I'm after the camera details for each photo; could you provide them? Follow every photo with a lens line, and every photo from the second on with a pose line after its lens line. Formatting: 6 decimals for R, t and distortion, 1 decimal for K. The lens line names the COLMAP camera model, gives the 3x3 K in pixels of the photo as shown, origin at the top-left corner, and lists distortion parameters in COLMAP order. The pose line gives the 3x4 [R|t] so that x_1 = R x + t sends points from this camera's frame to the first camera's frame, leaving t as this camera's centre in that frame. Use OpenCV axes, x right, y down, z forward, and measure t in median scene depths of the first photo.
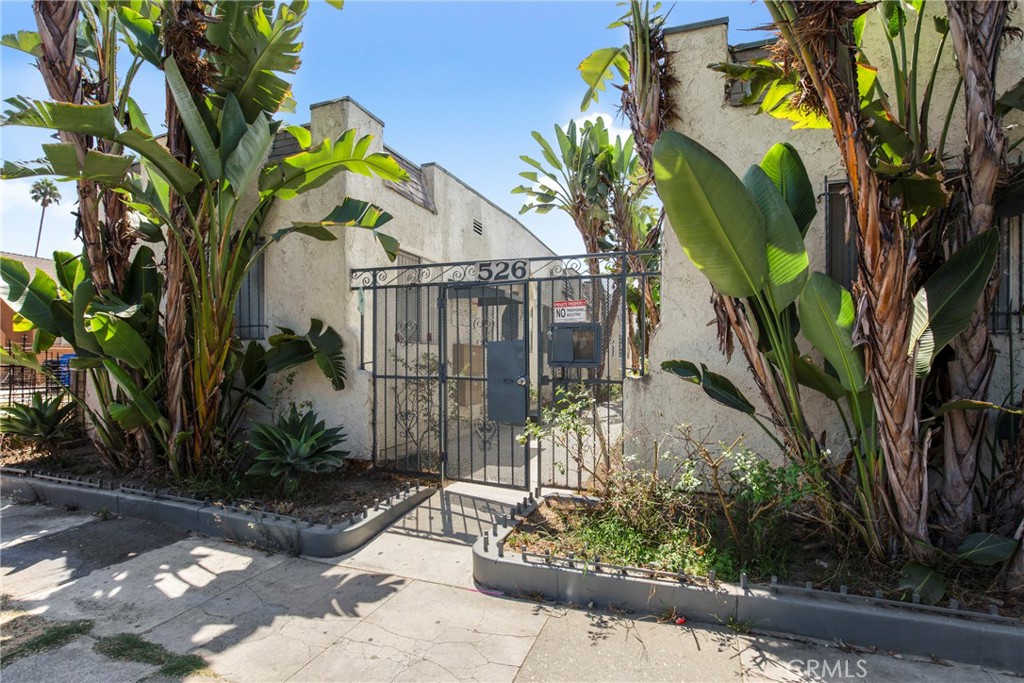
lens RADIAL K [[474.8, 0, 514.8], [0, 474.8, 358.4], [0, 0, 1]] dist [-0.001085, -0.000122]
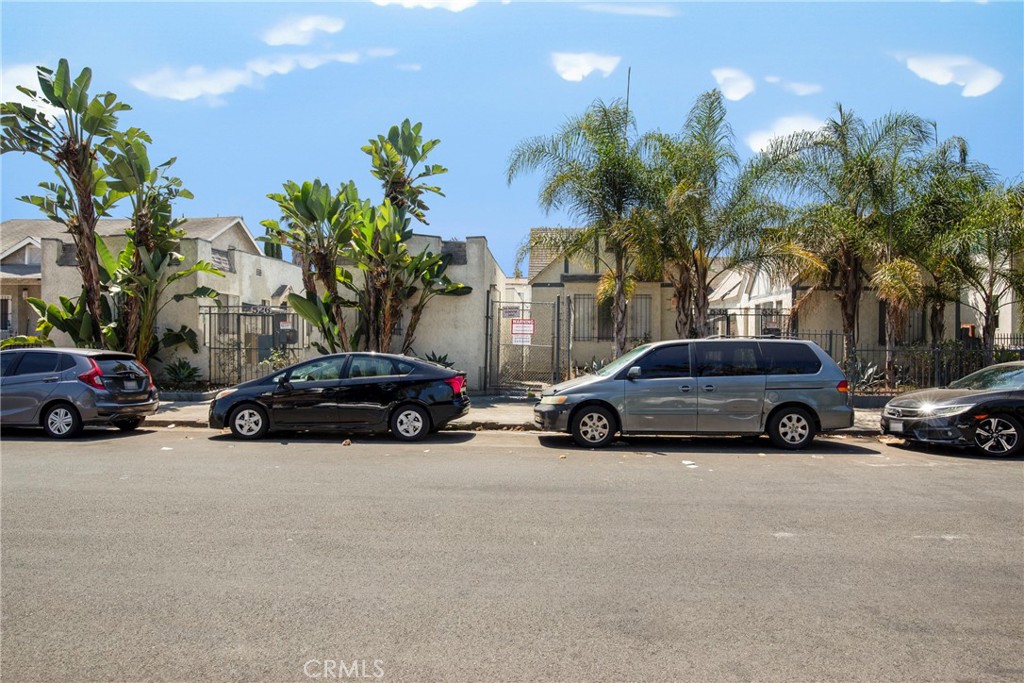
lens RADIAL K [[583.5, 0, 512.0], [0, 583.5, 341.5], [0, 0, 1]] dist [-0.001721, 0.000561]
pose [[0.961474, -0.005232, 0.274846, 0.406265], [0.002440, 0.999942, 0.010497, -0.027362], [-0.274885, -0.009422, 0.961431, -2.475510]]
